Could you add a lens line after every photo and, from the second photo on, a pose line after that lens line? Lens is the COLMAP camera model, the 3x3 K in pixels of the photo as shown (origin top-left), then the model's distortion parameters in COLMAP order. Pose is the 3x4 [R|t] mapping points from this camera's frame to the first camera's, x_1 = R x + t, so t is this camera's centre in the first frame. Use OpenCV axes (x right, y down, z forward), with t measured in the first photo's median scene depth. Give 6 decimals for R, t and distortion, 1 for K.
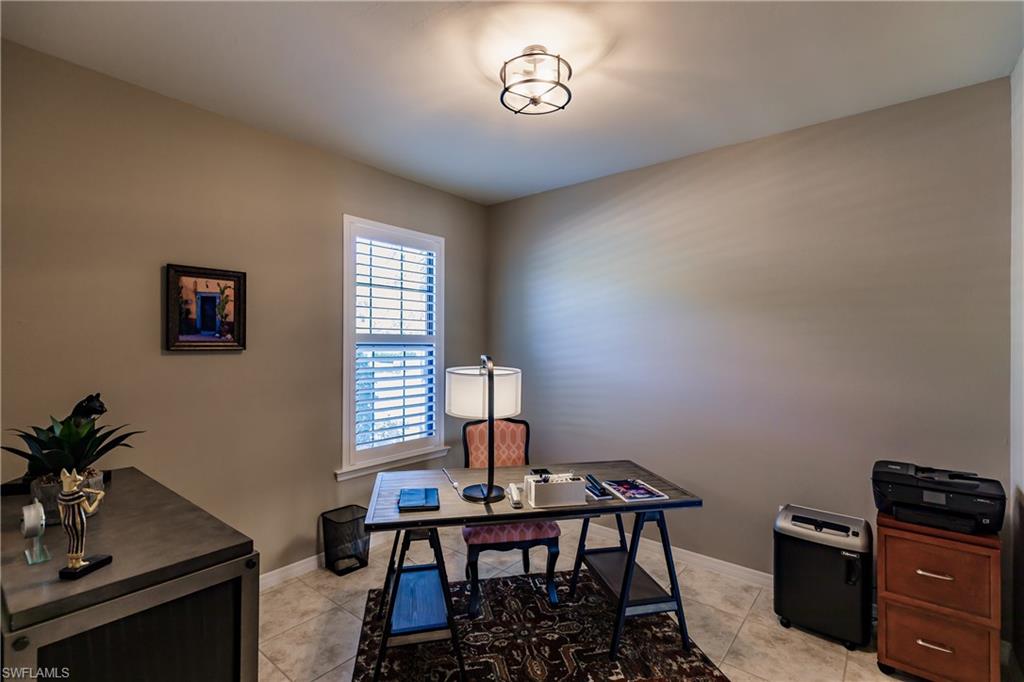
lens RADIAL K [[455.2, 0, 512.7], [0, 455.2, 342.8], [0, 0, 1]] dist [0.011164, -0.000683]
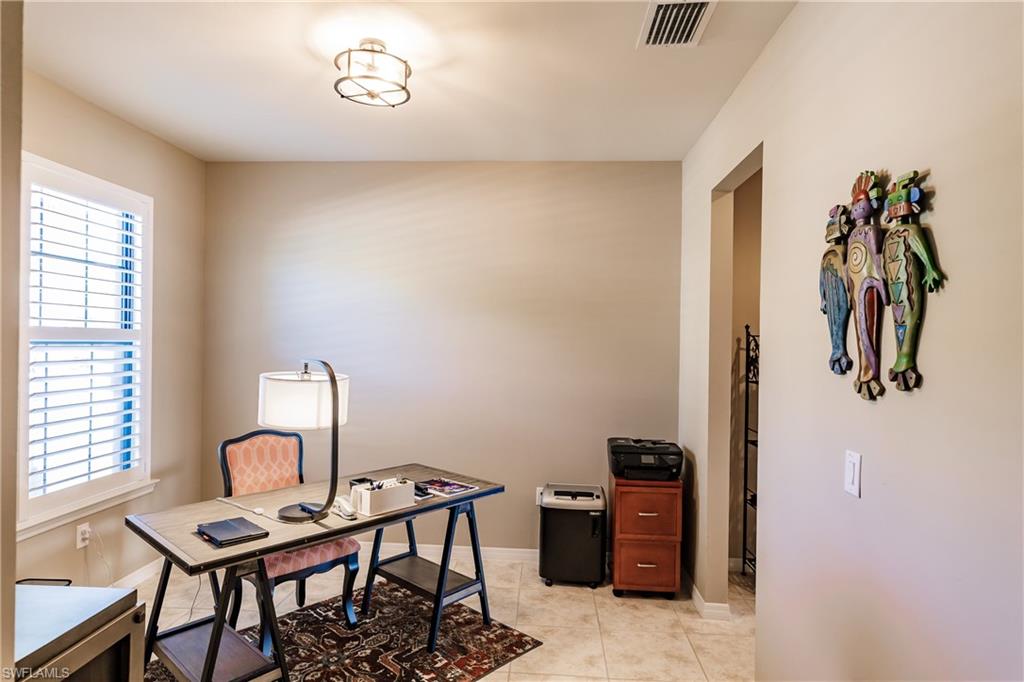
lens RADIAL K [[561.6, 0, 493.4], [0, 561.6, 342.0], [0, 0, 1]] dist [0.013660, 0.001985]
pose [[0.827474, 0.008191, 0.561444, -0.358995], [-0.014069, 0.999882, 0.006149, -0.017676], [-0.561328, -0.012987, 0.827492, -0.117677]]
